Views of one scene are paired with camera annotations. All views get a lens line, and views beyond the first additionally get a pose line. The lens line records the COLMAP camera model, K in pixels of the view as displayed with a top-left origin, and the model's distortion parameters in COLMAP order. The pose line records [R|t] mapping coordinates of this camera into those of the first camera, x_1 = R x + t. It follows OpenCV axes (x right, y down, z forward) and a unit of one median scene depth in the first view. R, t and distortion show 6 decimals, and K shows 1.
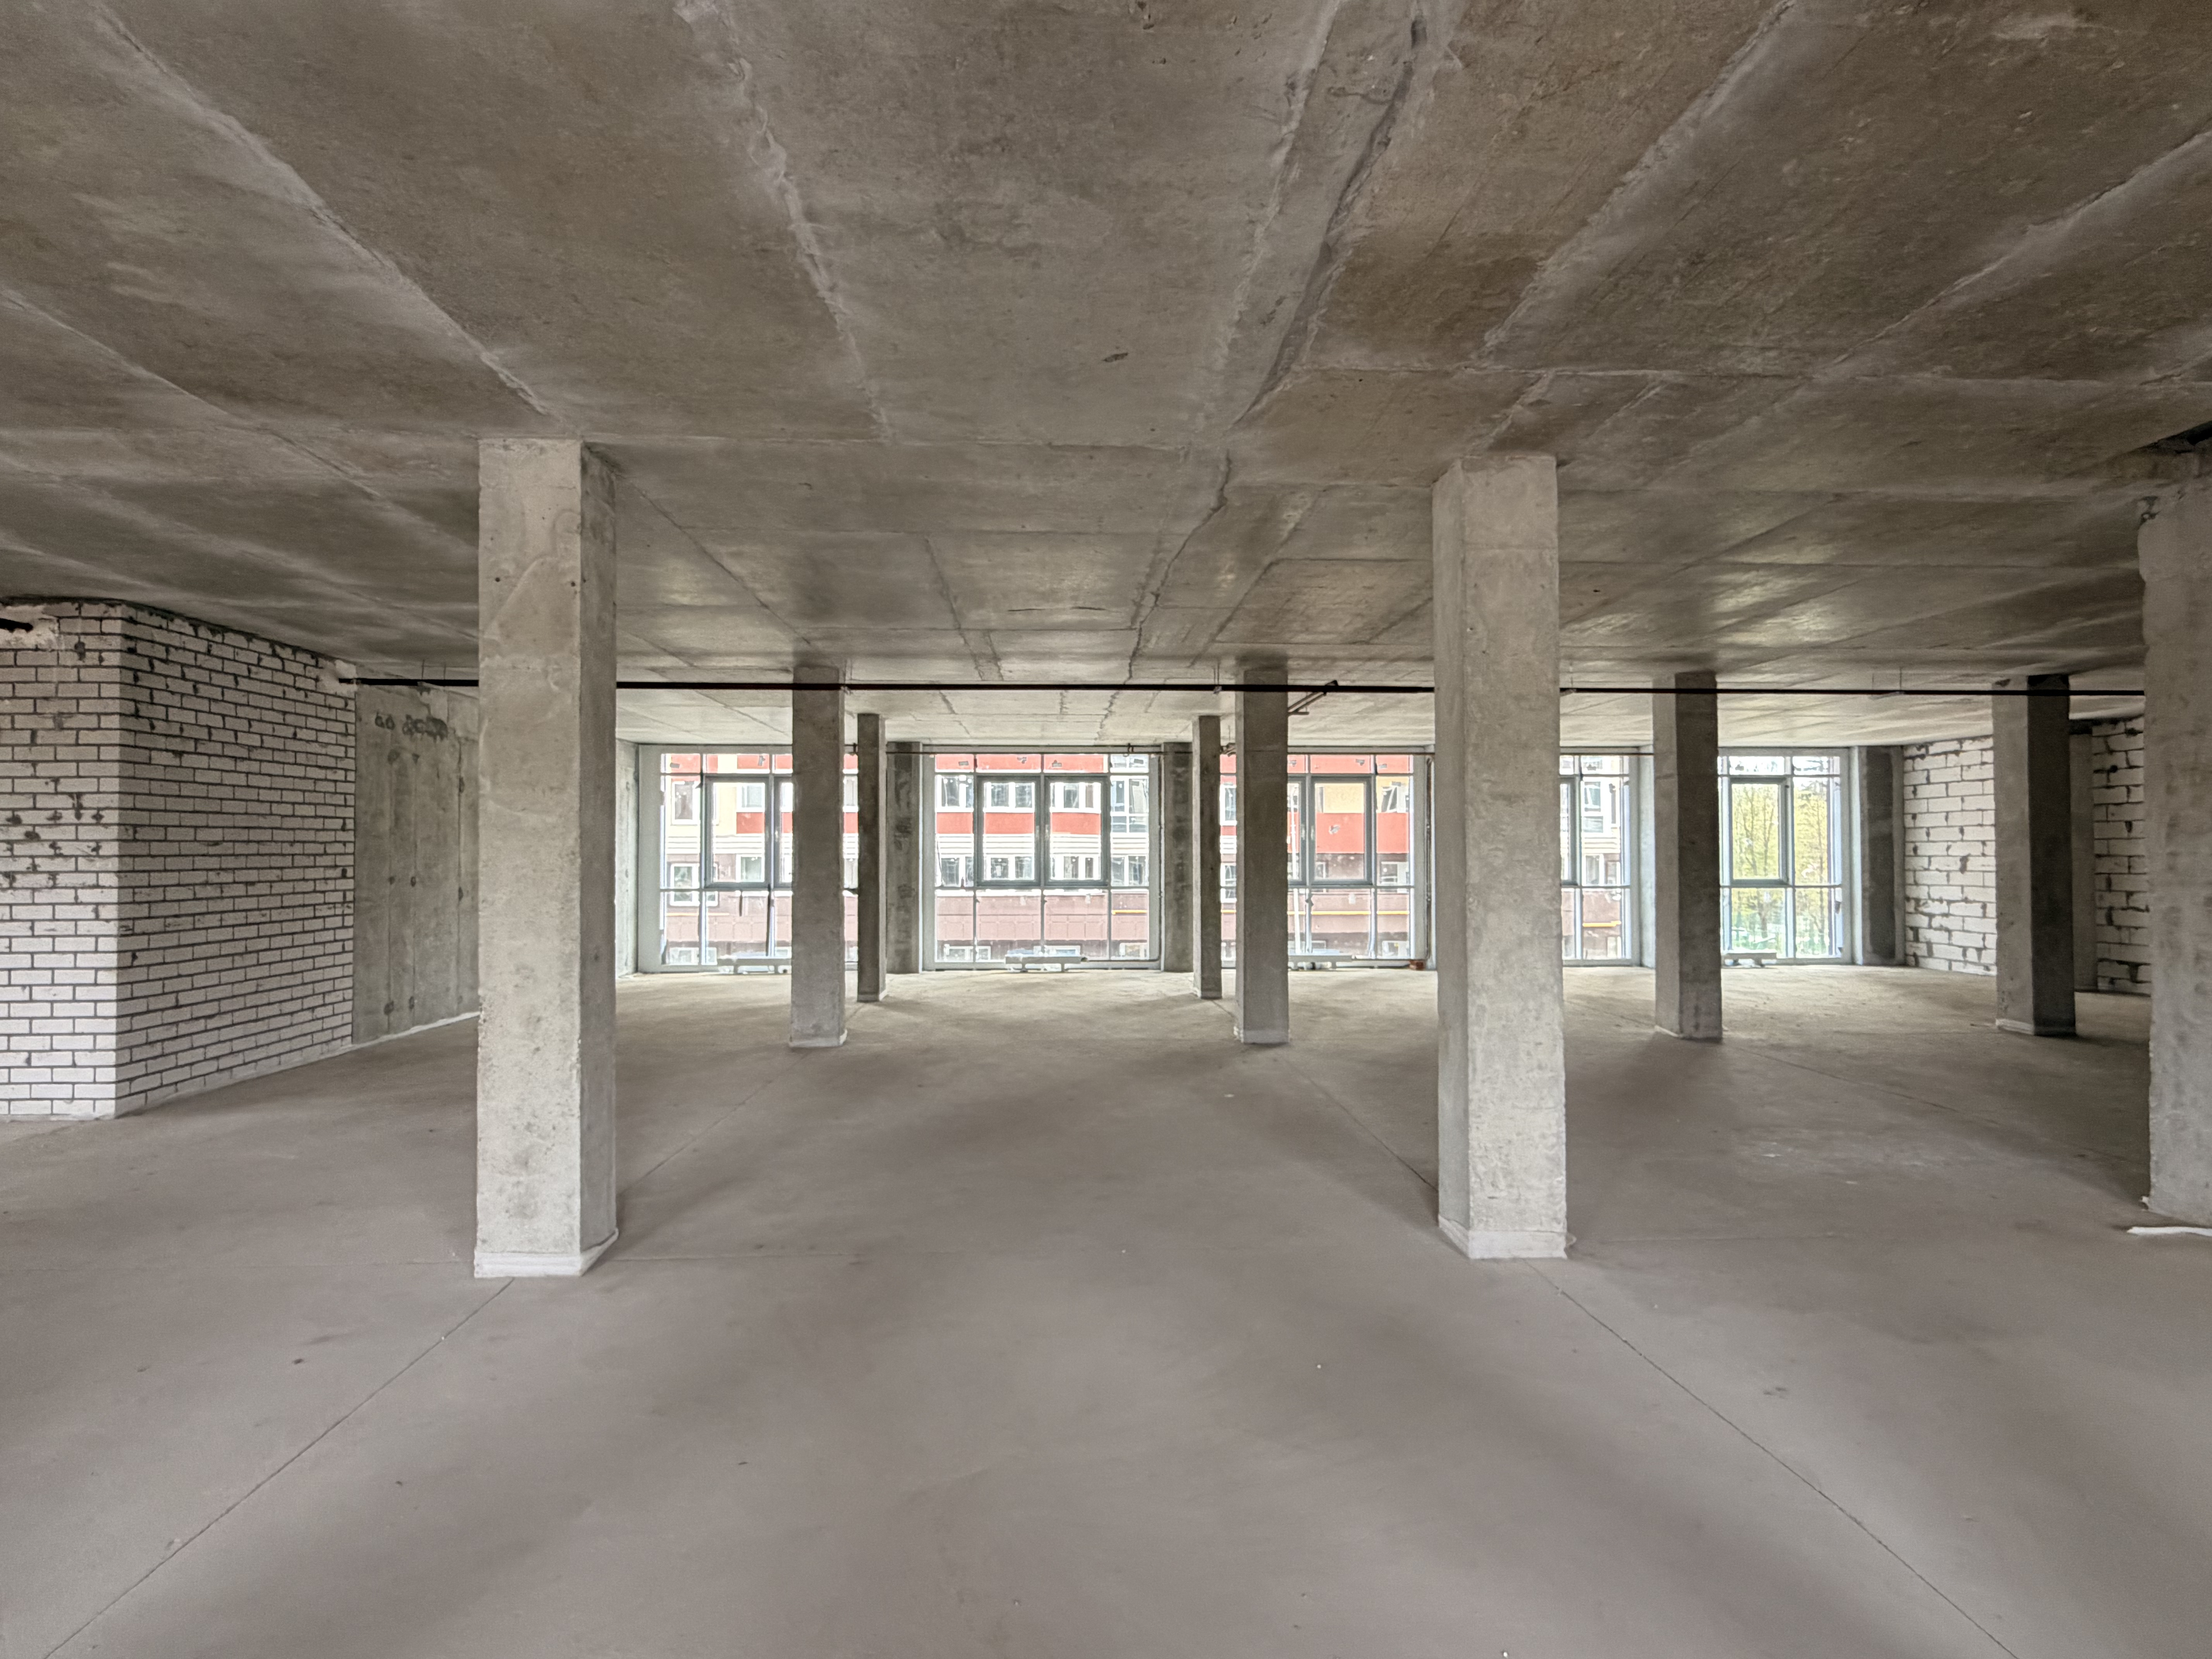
lens RADIAL K [[1135.2, 0, 1106.0], [0, 1135.2, 829.5], [0, 0, 1]] dist [-0.001151, 0.001069]
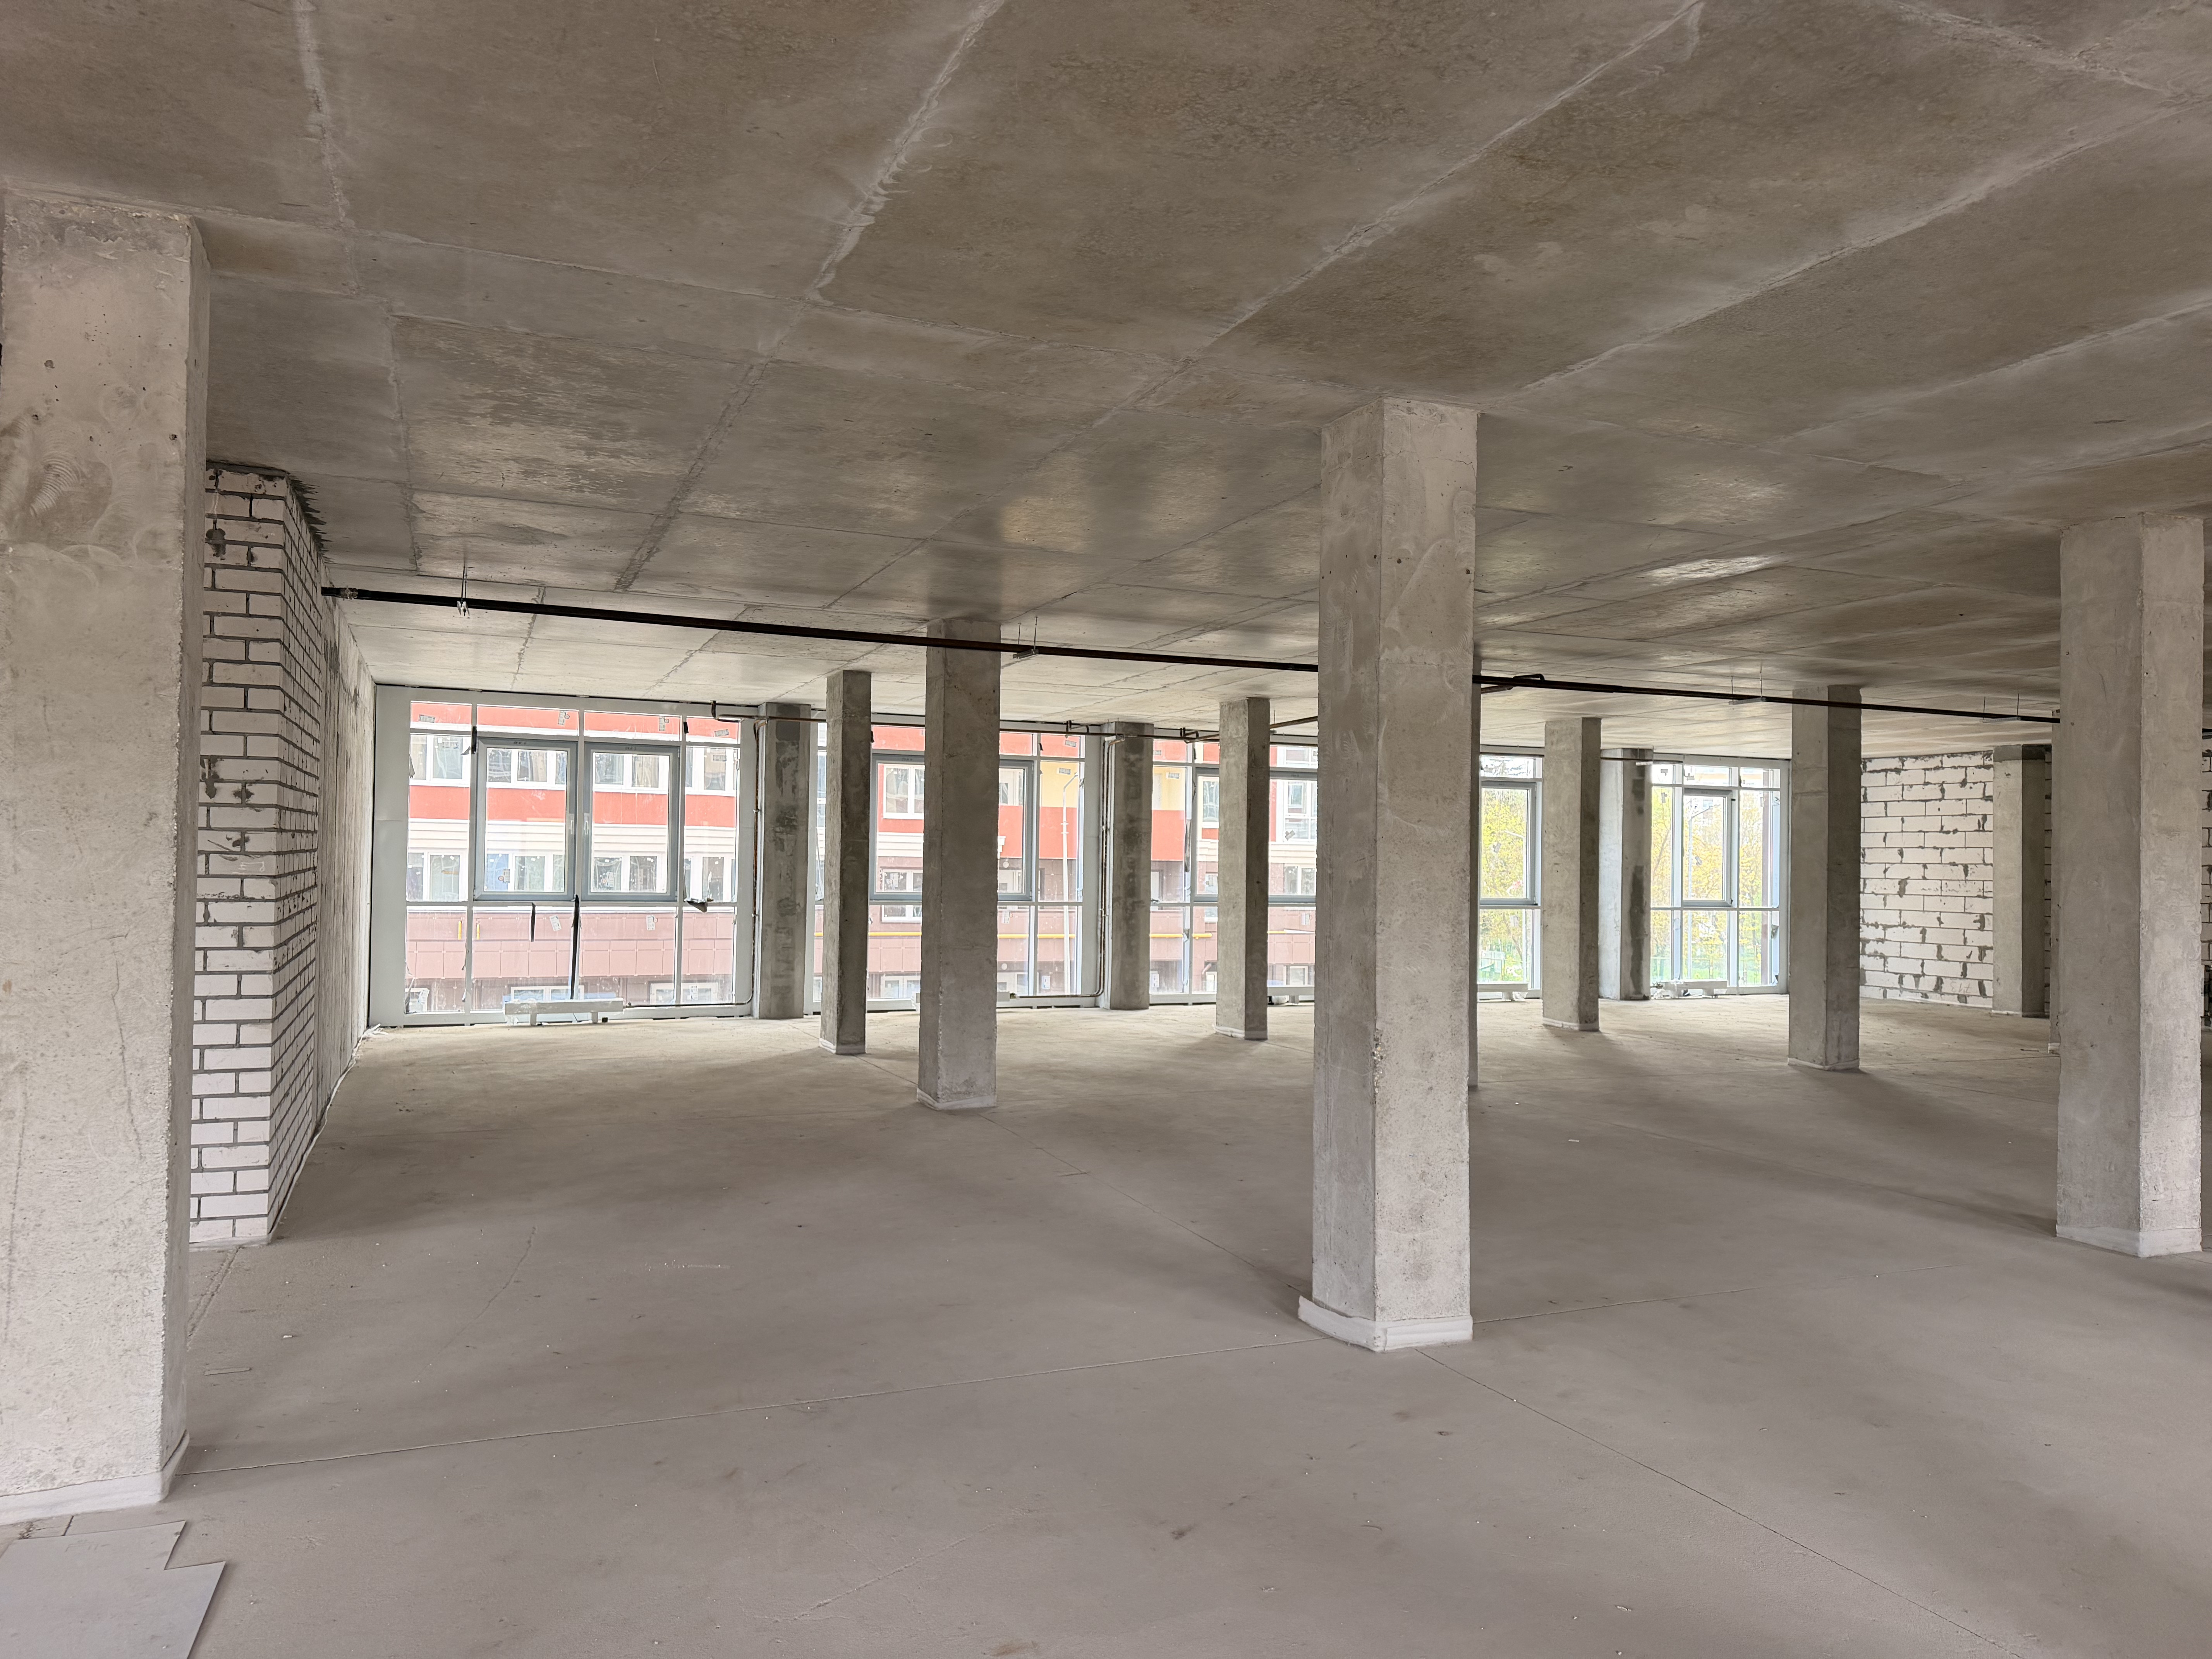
lens RADIAL K [[1536.2, 0, 1105.5], [0, 1536.2, 831.5], [0, 0, 1]] dist [0.133930, -0.195533]
pose [[0.940014, 0.023184, 0.340346, -0.723061], [-0.025003, 0.999687, 0.000958, -0.002667], [-0.340217, -0.009410, 0.940300, -0.038545]]
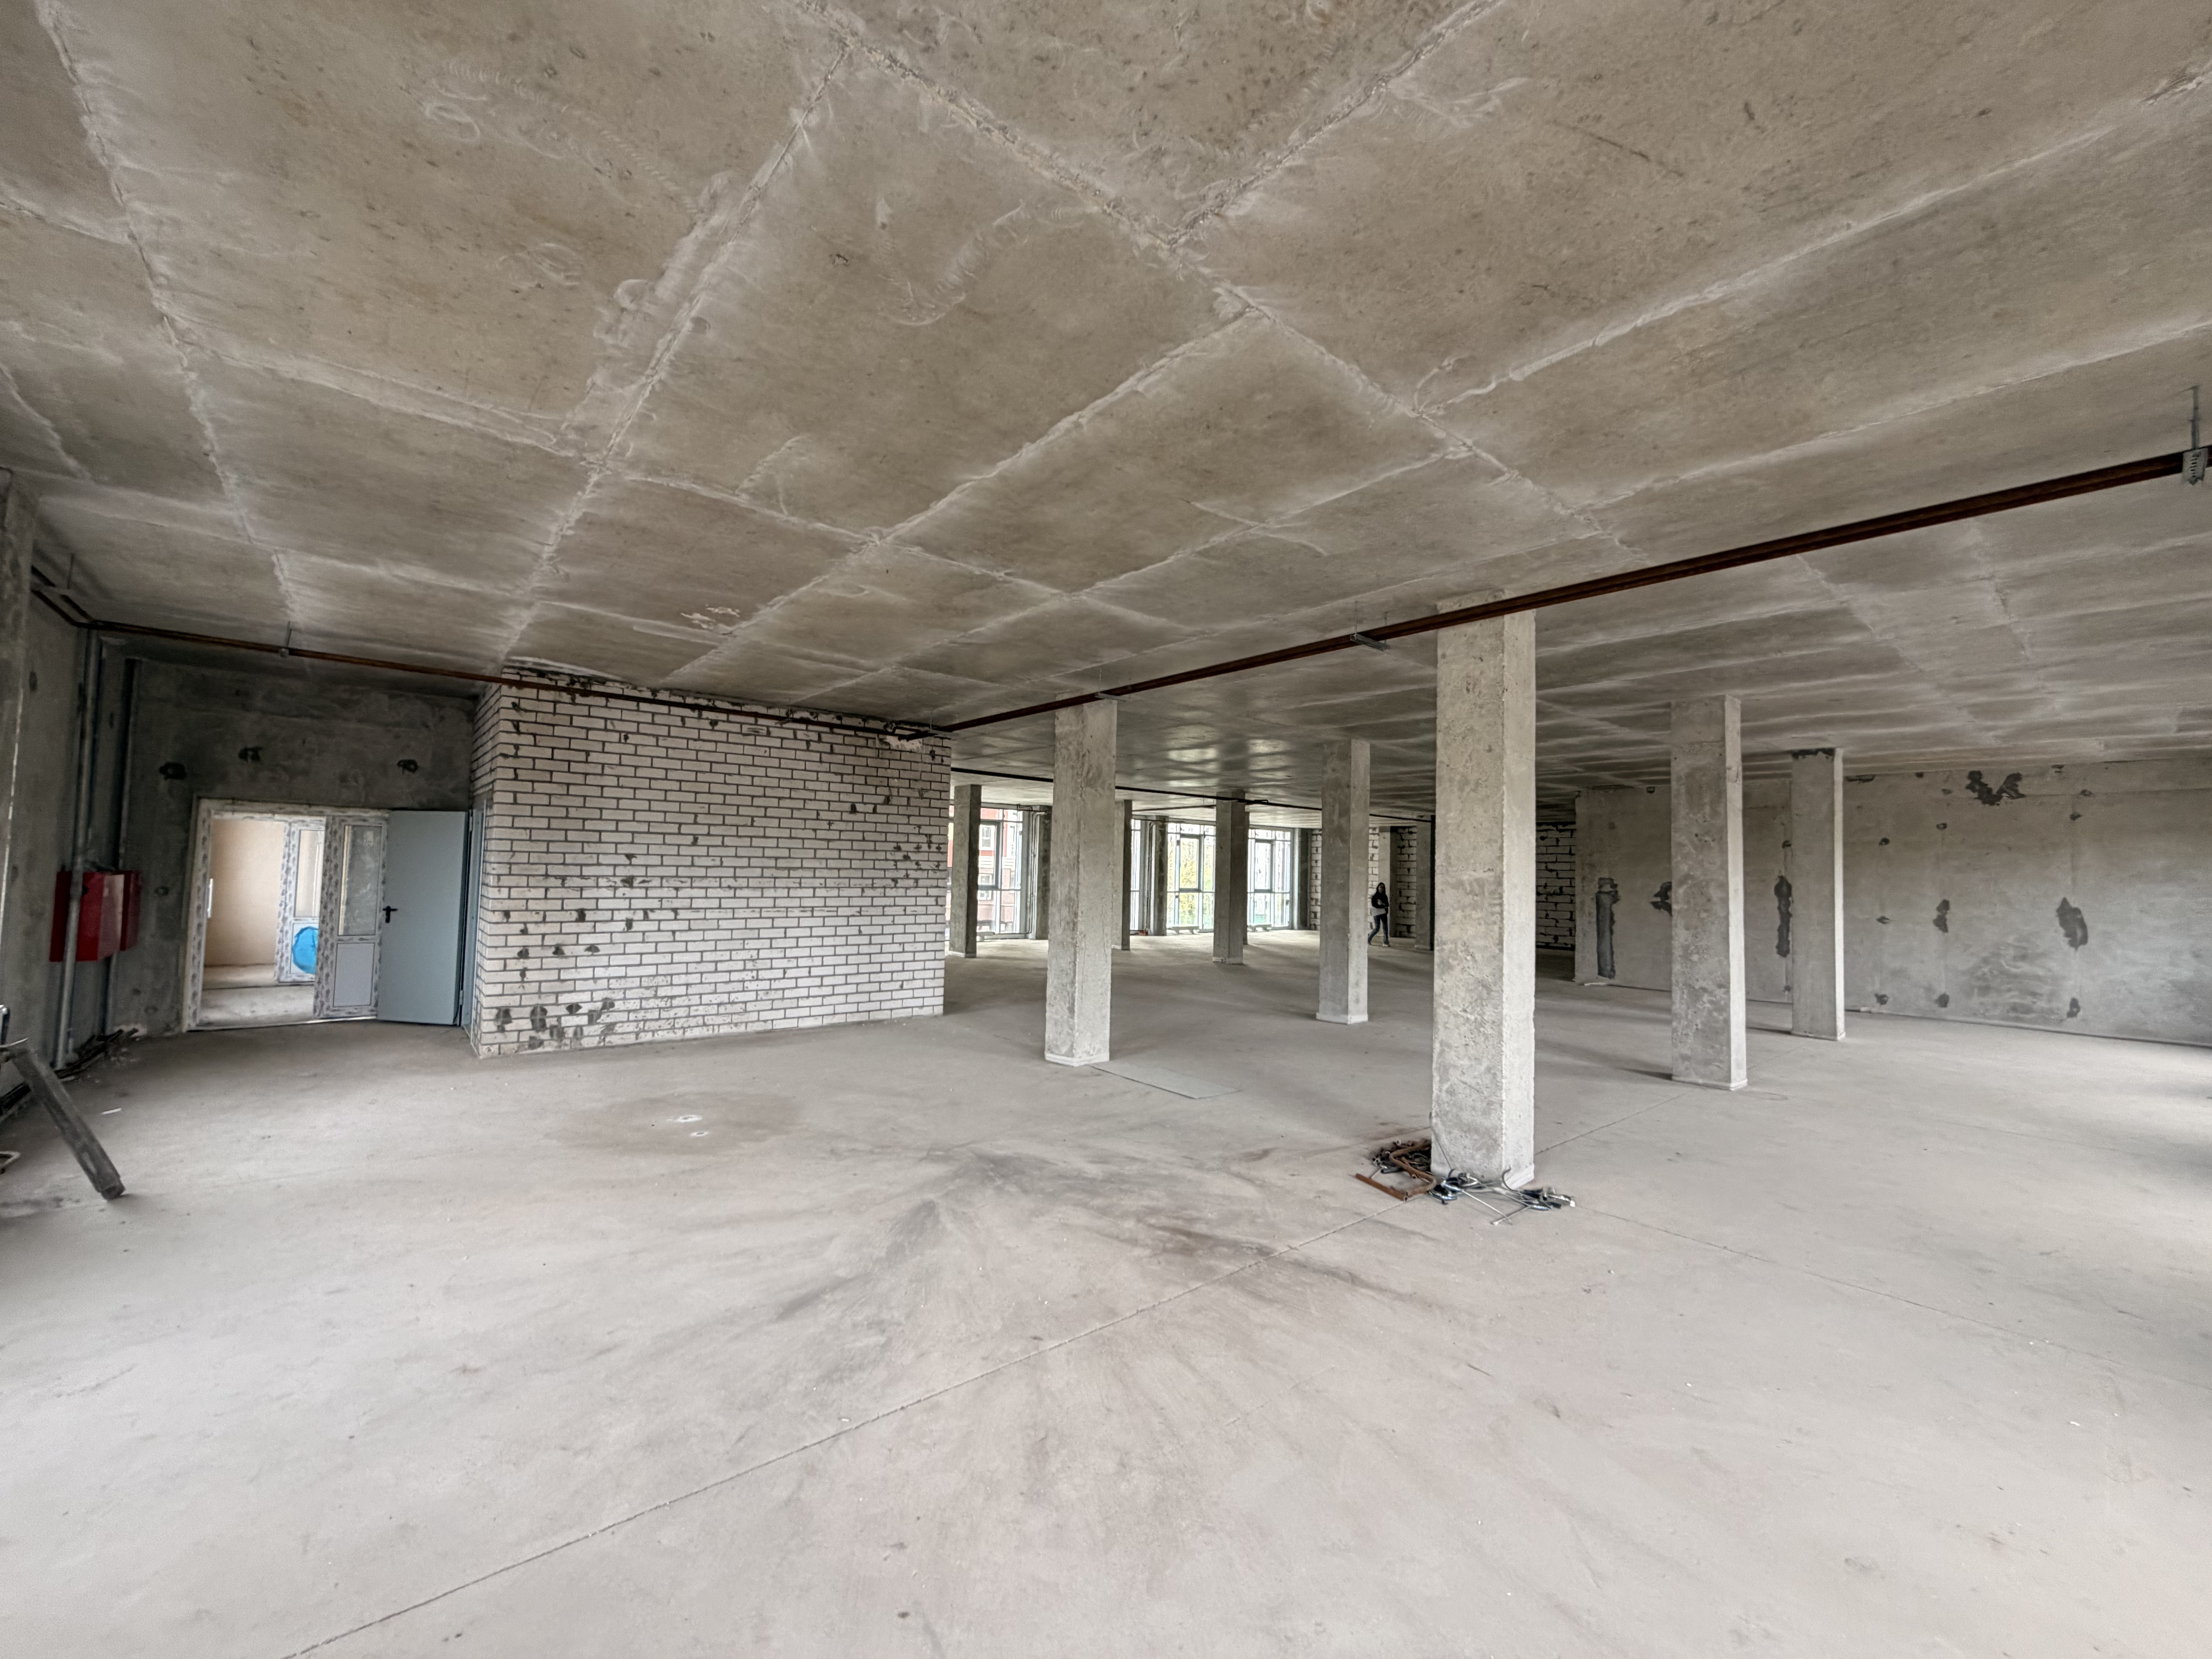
lens RADIAL K [[877.0, 0, 1099.9], [0, 877.0, 834.5], [0, 0, 1]] dist [0.000083, -0.000365]
pose [[0.796737, 0.047896, 0.602425, -1.516261], [-0.041483, 0.998838, -0.024550, -0.009104], [-0.602900, -0.005431, 0.797798, -0.260665]]
